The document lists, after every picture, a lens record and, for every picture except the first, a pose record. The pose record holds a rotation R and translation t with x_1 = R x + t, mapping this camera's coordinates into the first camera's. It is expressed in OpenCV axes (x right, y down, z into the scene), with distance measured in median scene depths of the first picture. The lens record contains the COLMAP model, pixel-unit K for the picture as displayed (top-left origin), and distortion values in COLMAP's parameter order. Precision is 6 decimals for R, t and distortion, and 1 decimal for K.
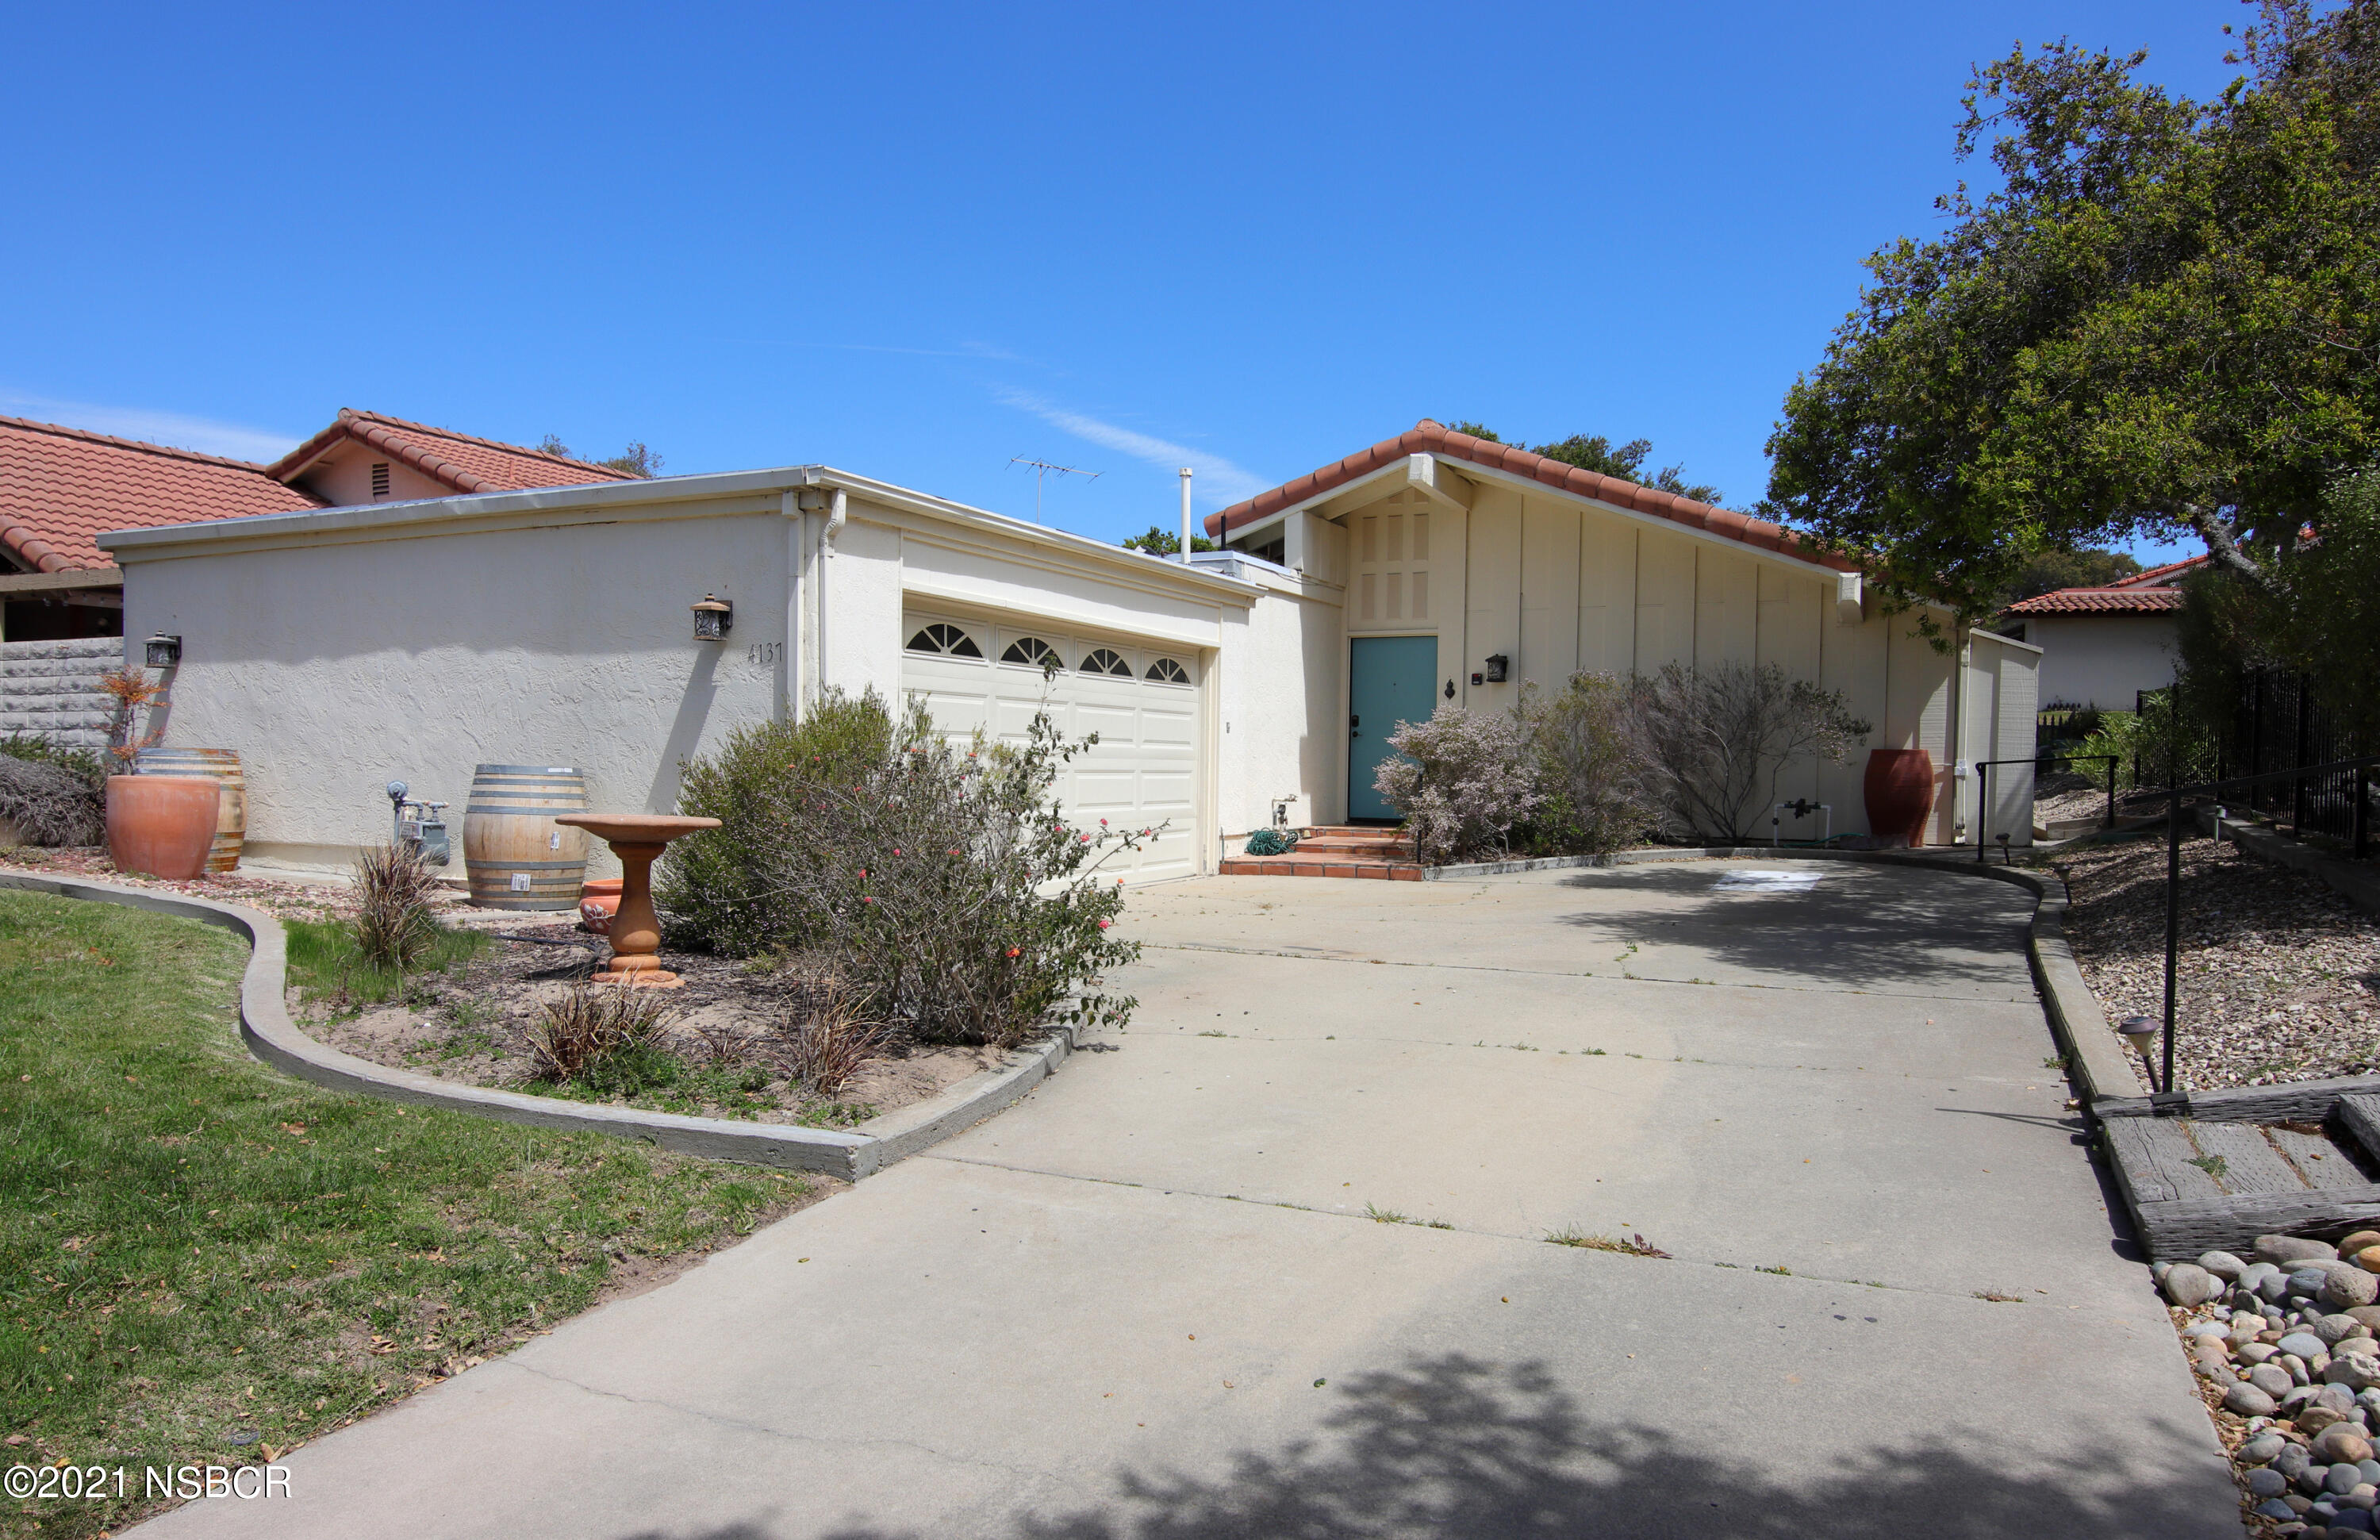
lens RADIAL K [[1518.1, 0, 1179.4], [0, 1518.1, 781.9], [0, 0, 1]] dist [0.017083, -0.032946]
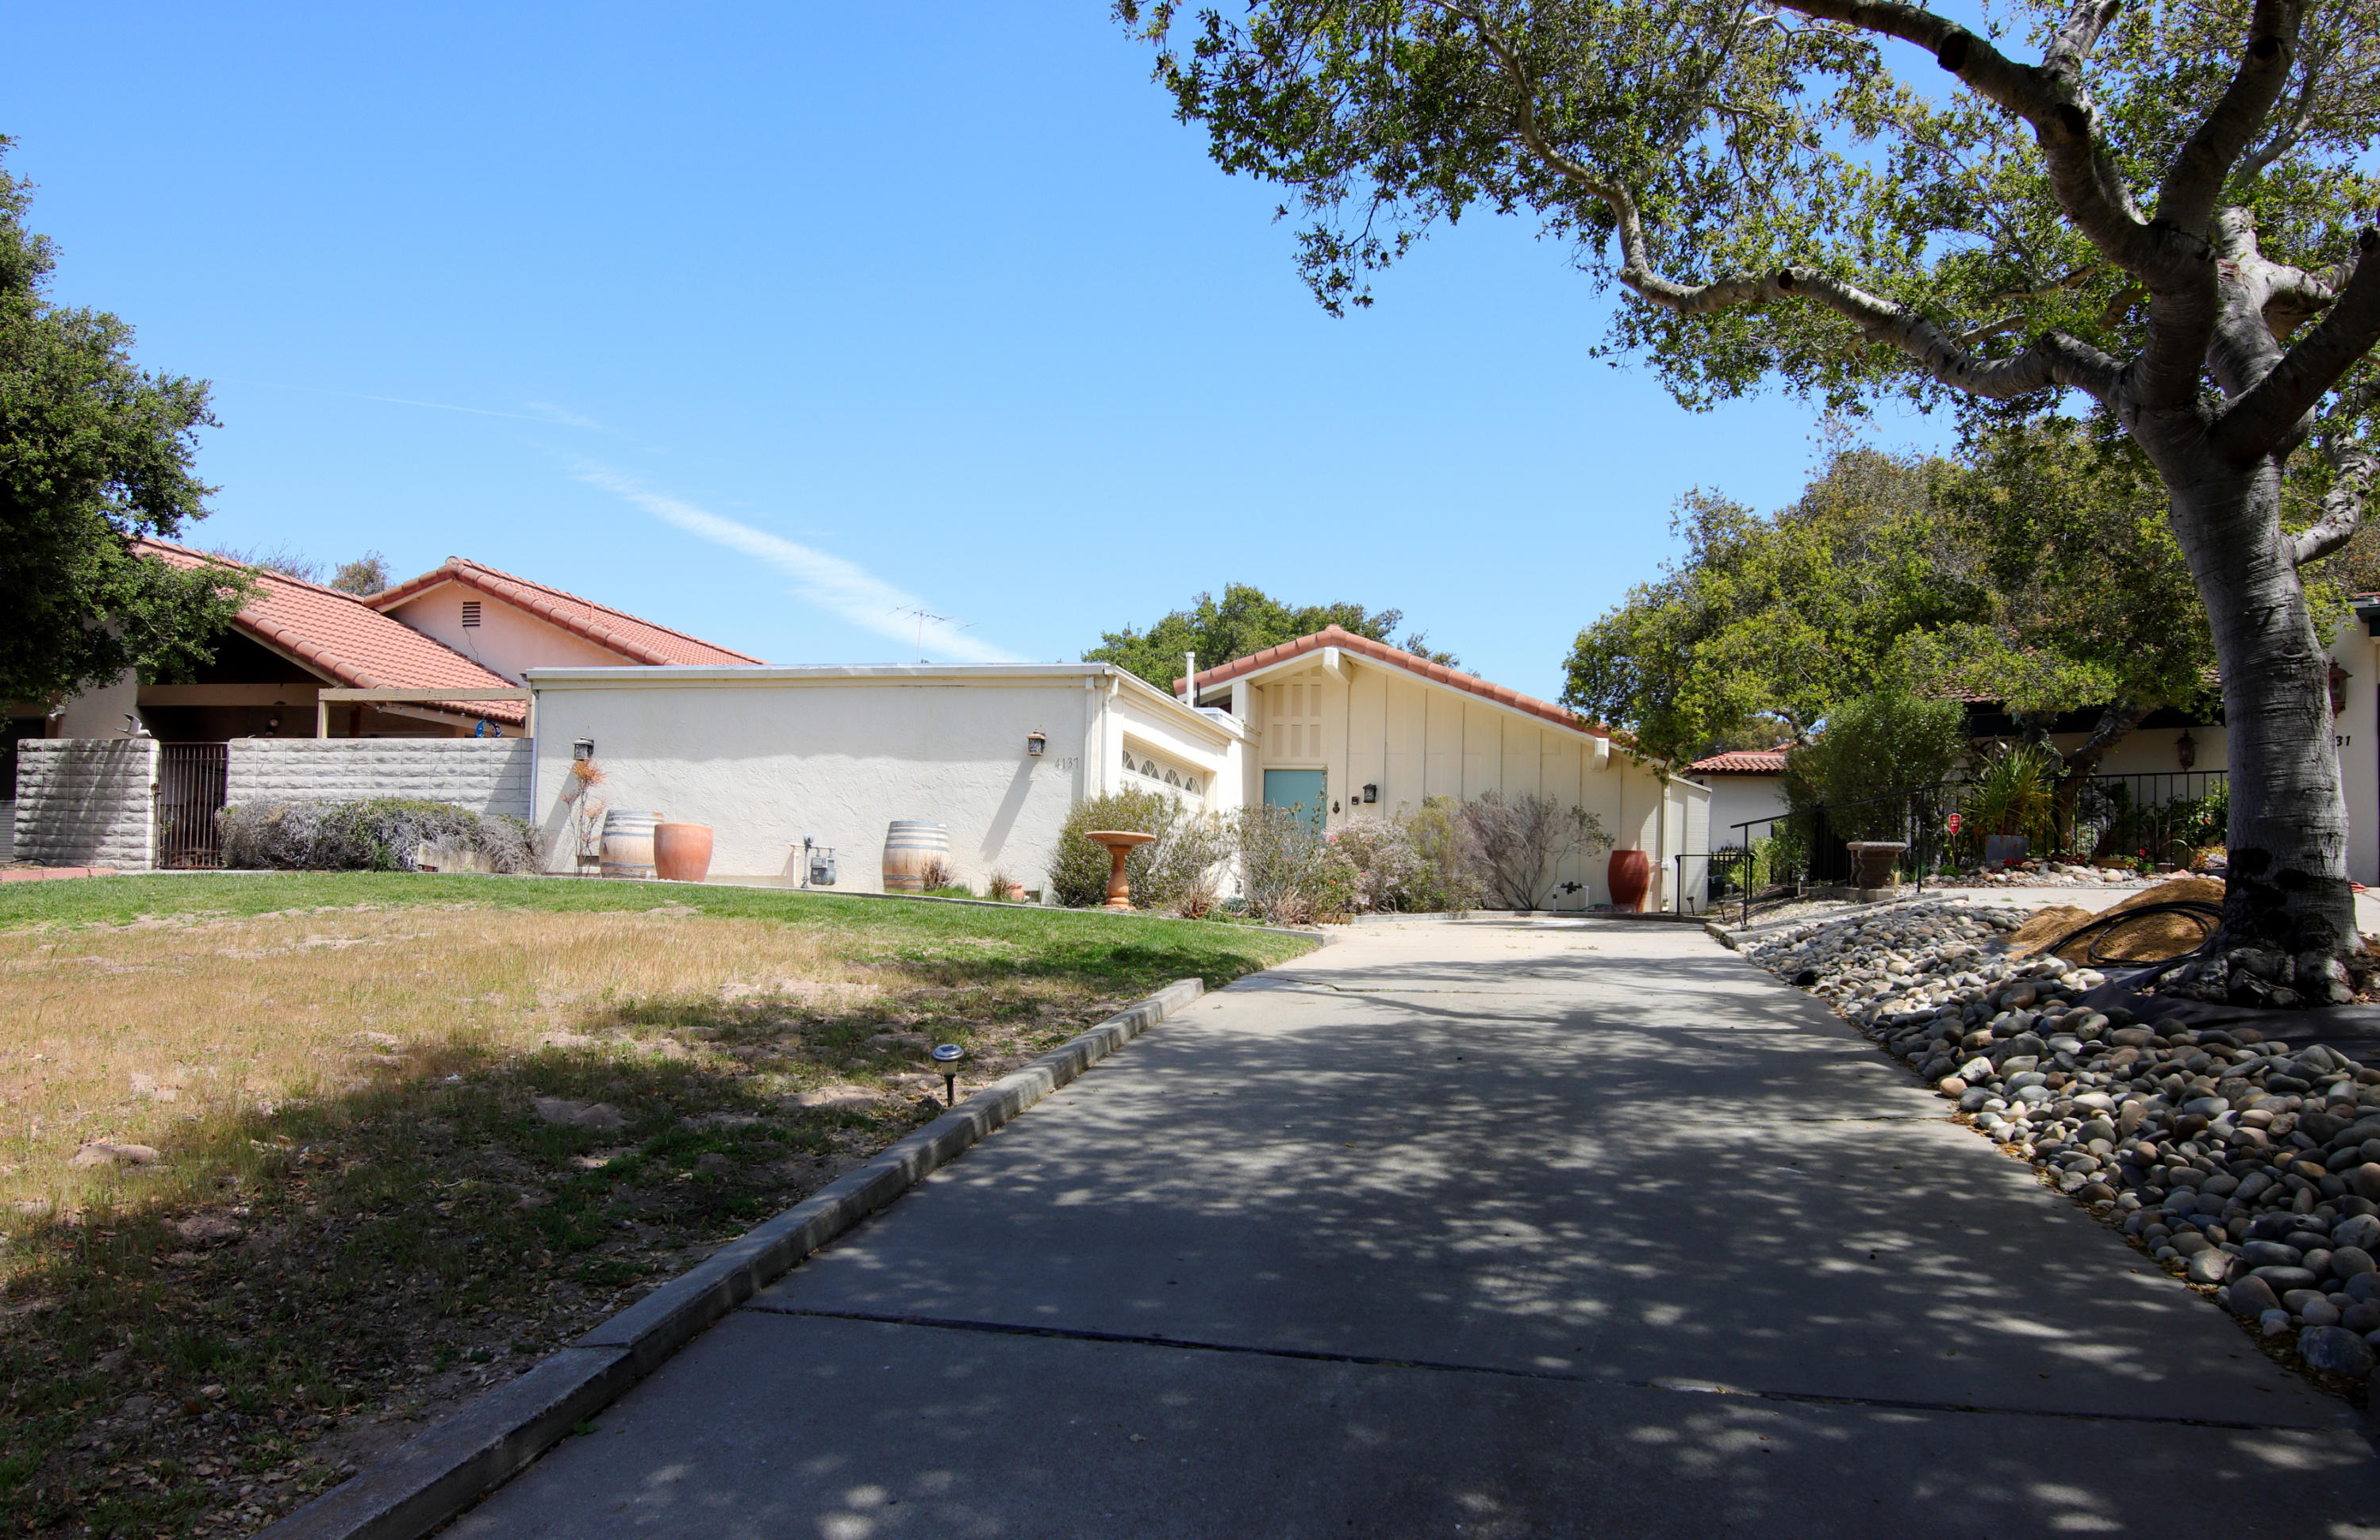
lens RADIAL K [[1675.2, 0, 1192.5], [0, 1675.2, 811.5], [0, 0, 1]] dist [0.007852, 0.000744]
pose [[0.977713, 0.027916, 0.208083, -0.359808], [-0.012538, 0.997115, -0.074859, 0.080347], [-0.209573, 0.070581, 0.975242, -0.652499]]
